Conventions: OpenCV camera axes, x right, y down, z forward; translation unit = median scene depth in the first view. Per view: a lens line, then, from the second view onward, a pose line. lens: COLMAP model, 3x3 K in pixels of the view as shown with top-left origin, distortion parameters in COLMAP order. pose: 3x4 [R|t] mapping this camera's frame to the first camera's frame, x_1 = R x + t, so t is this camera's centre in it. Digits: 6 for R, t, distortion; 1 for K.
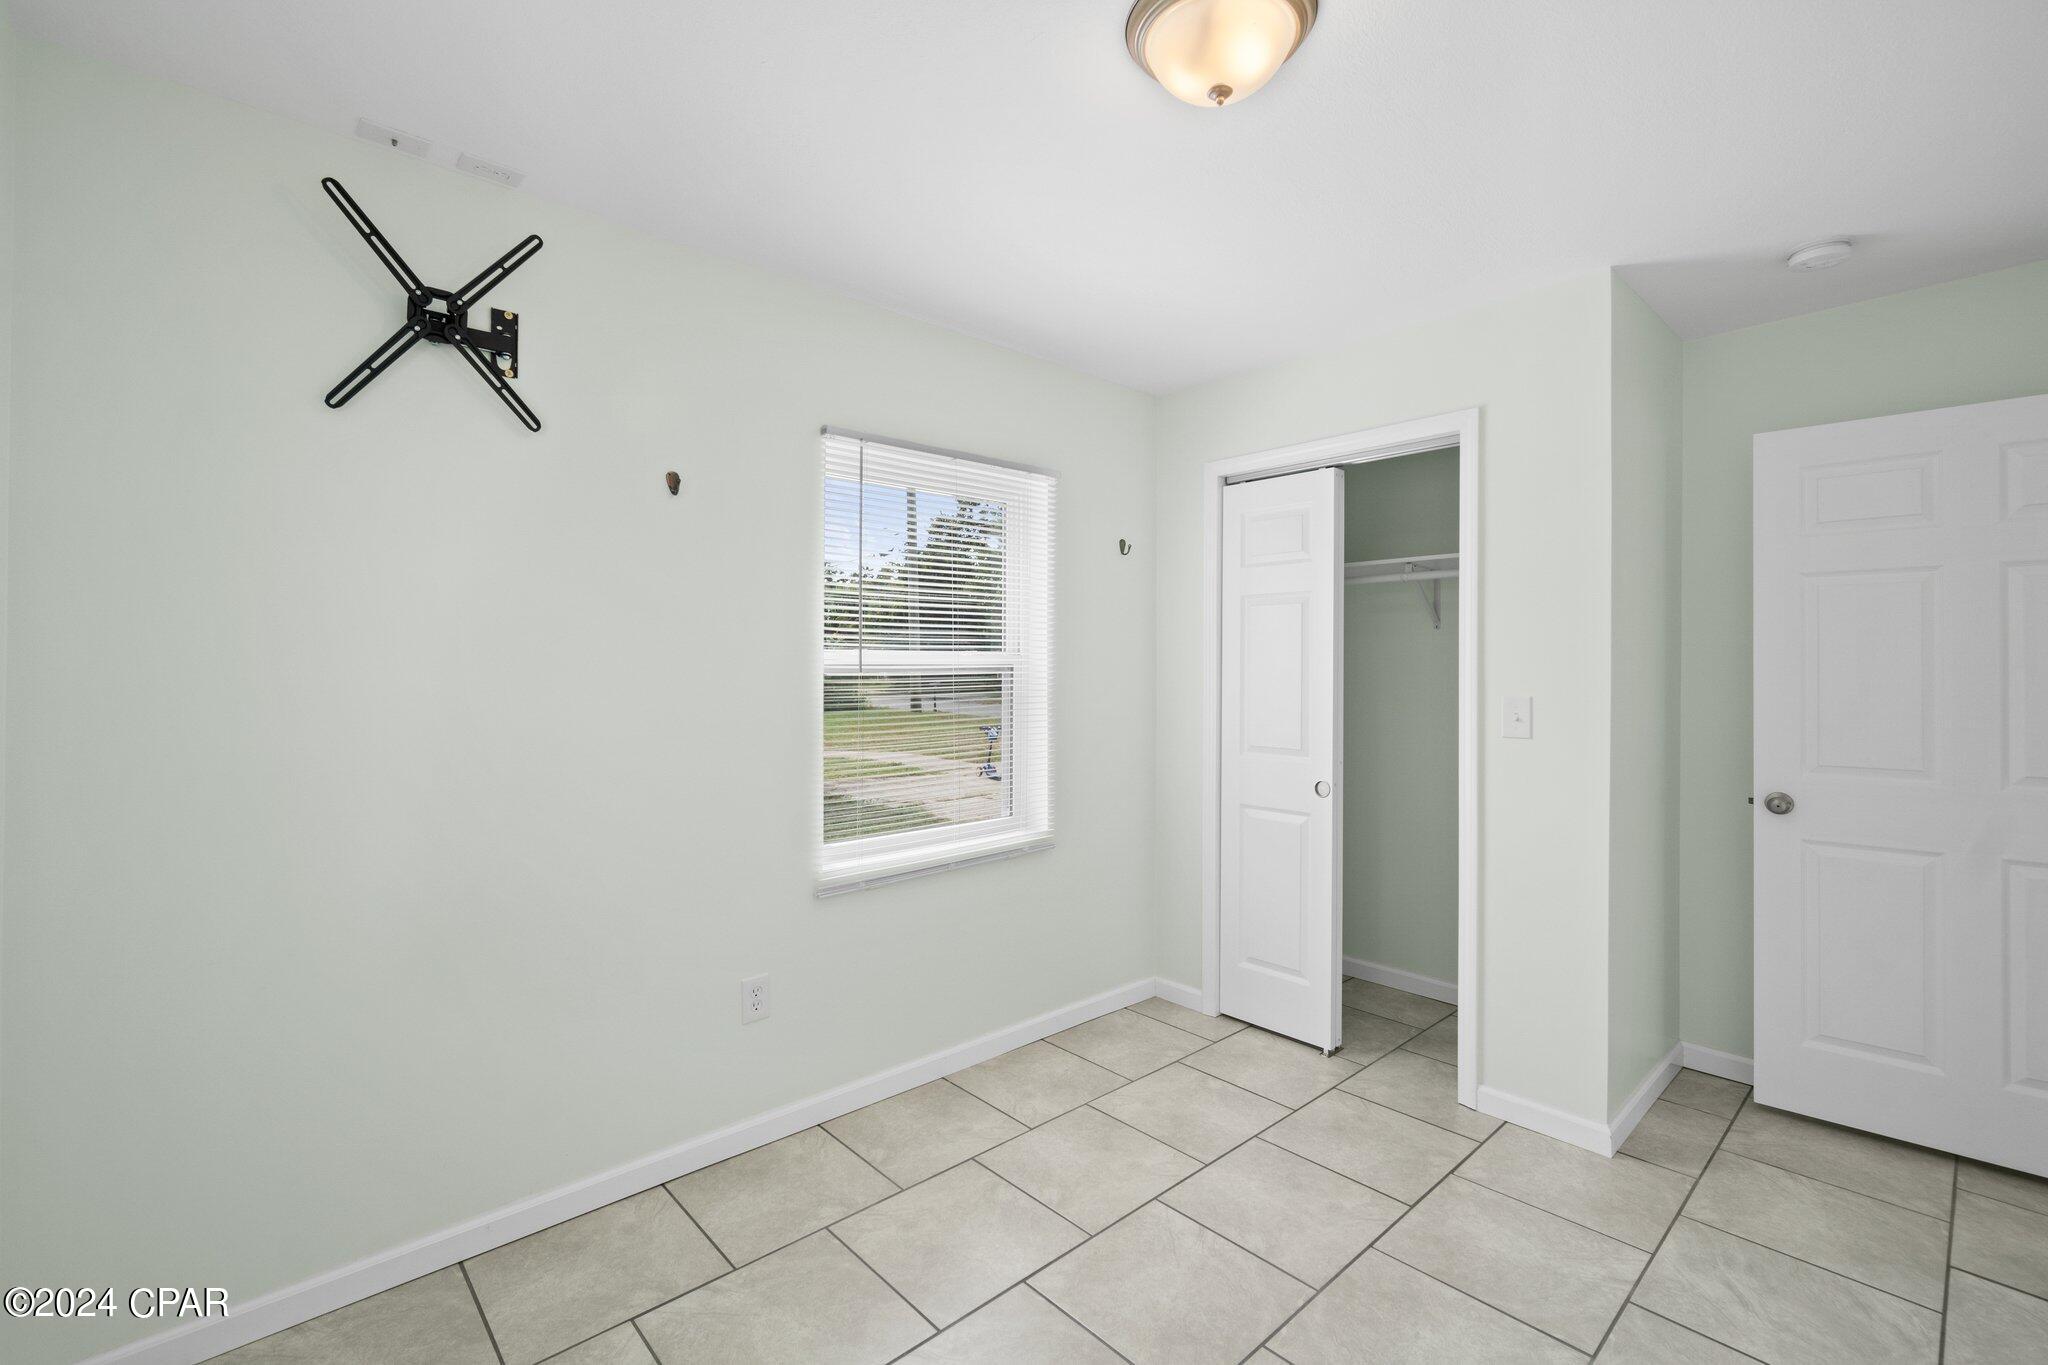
lens RADIAL K [[896.3, 0, 1022.9], [0, 896.3, 660.9], [0, 0, 1]] dist [-0.002899, -0.000194]
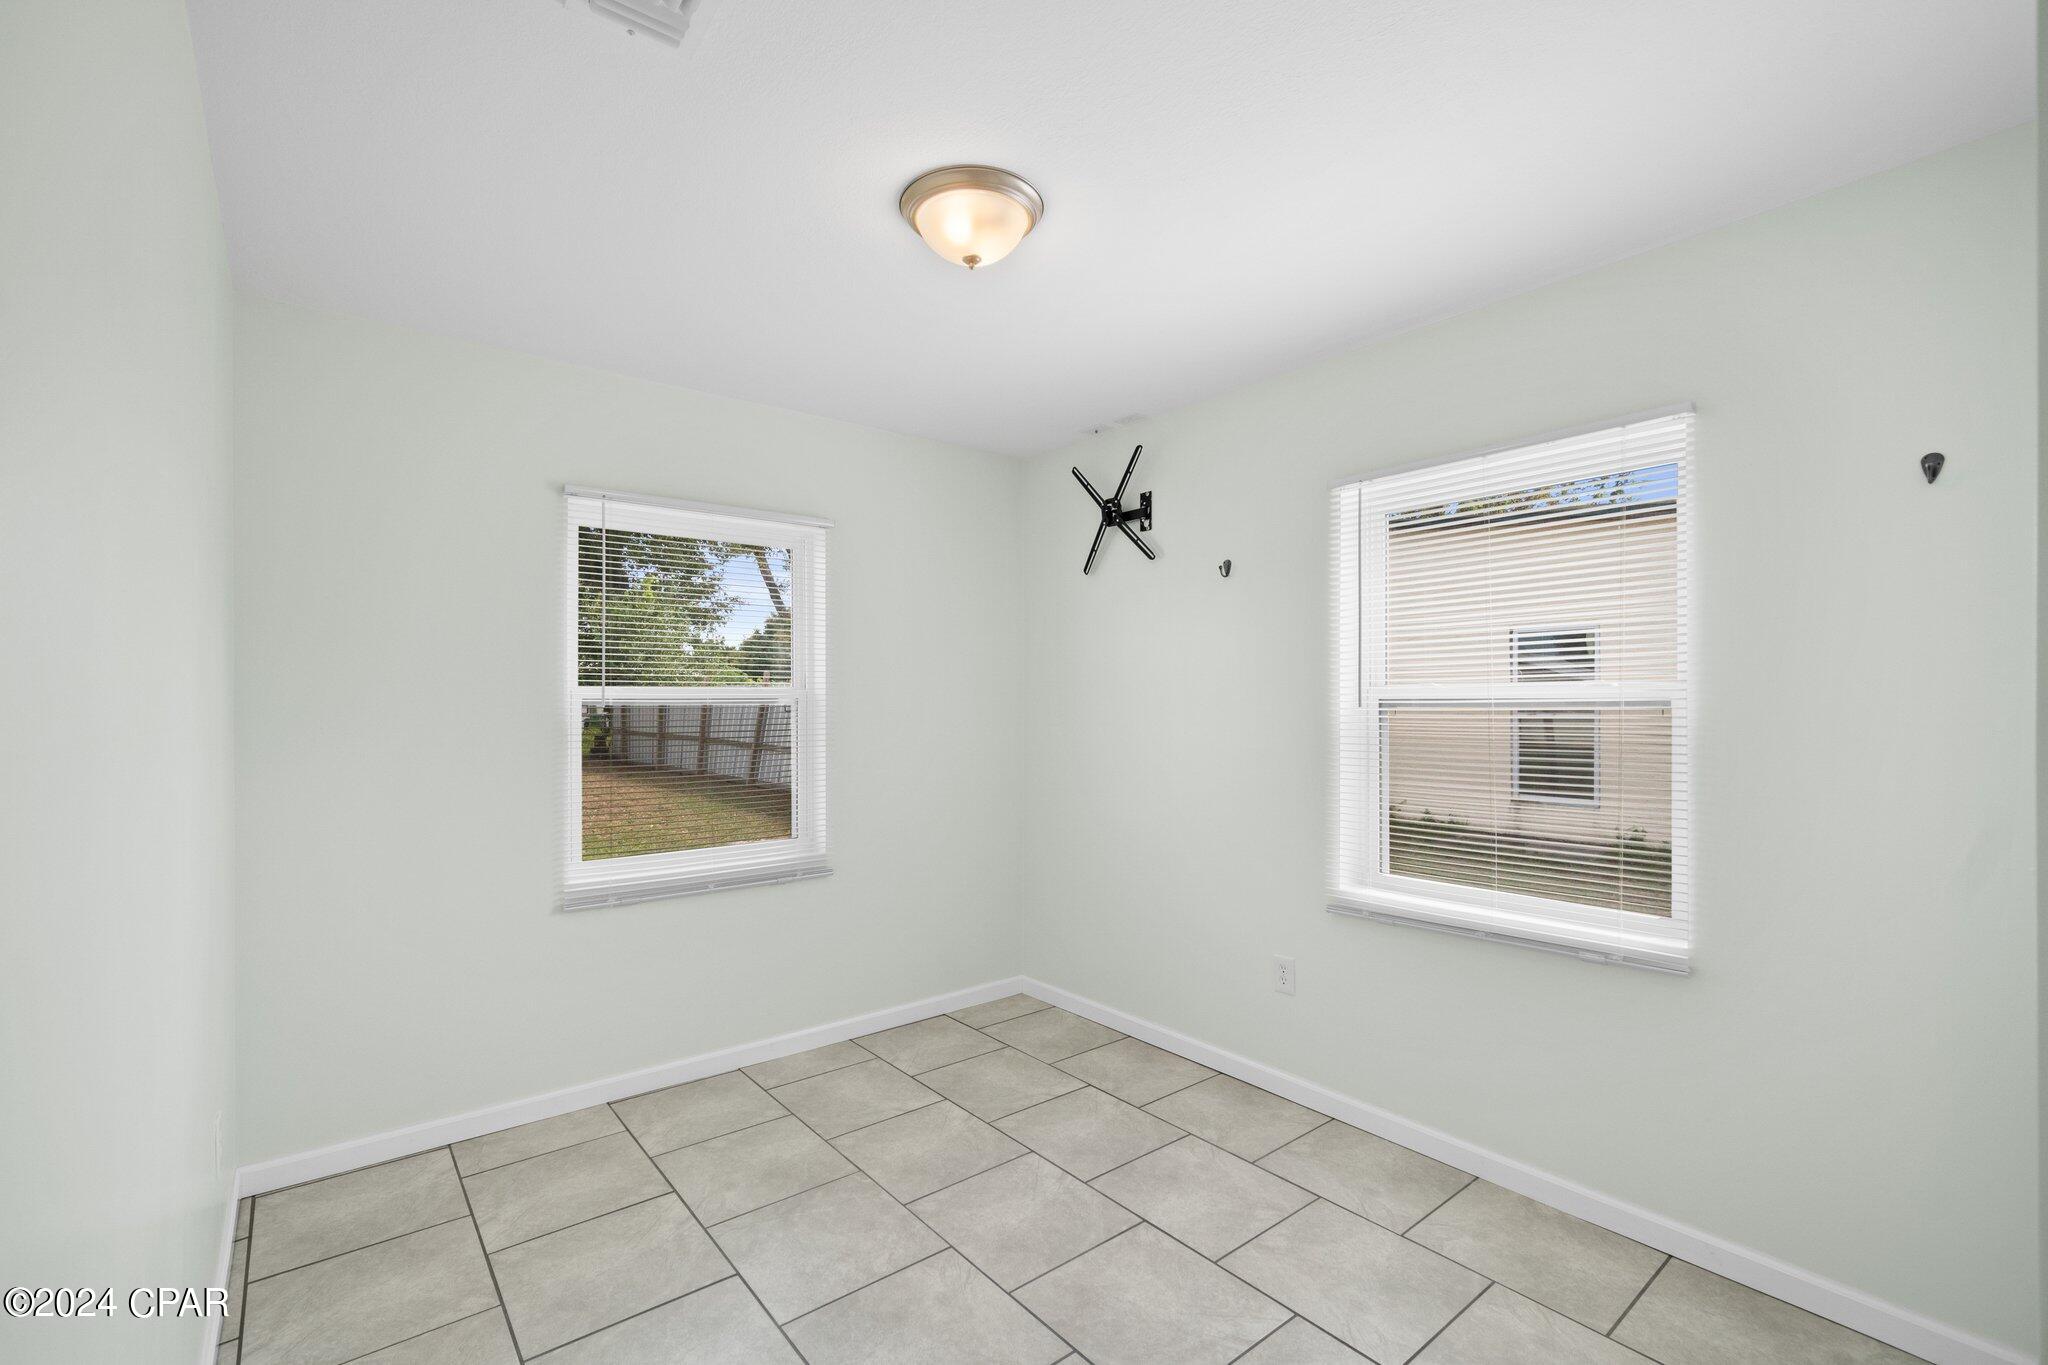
lens RADIAL K [[896.3, 0, 1036.2], [0, 896.3, 699.9], [0, 0, 1]] dist [-0.002899, -0.000194]
pose [[-0.053747, -0.015501, -0.998434, 0.985529], [-0.008953, 0.999847, -0.015041, 0.029664], [0.998514, 0.008131, -0.053877, 0.766428]]
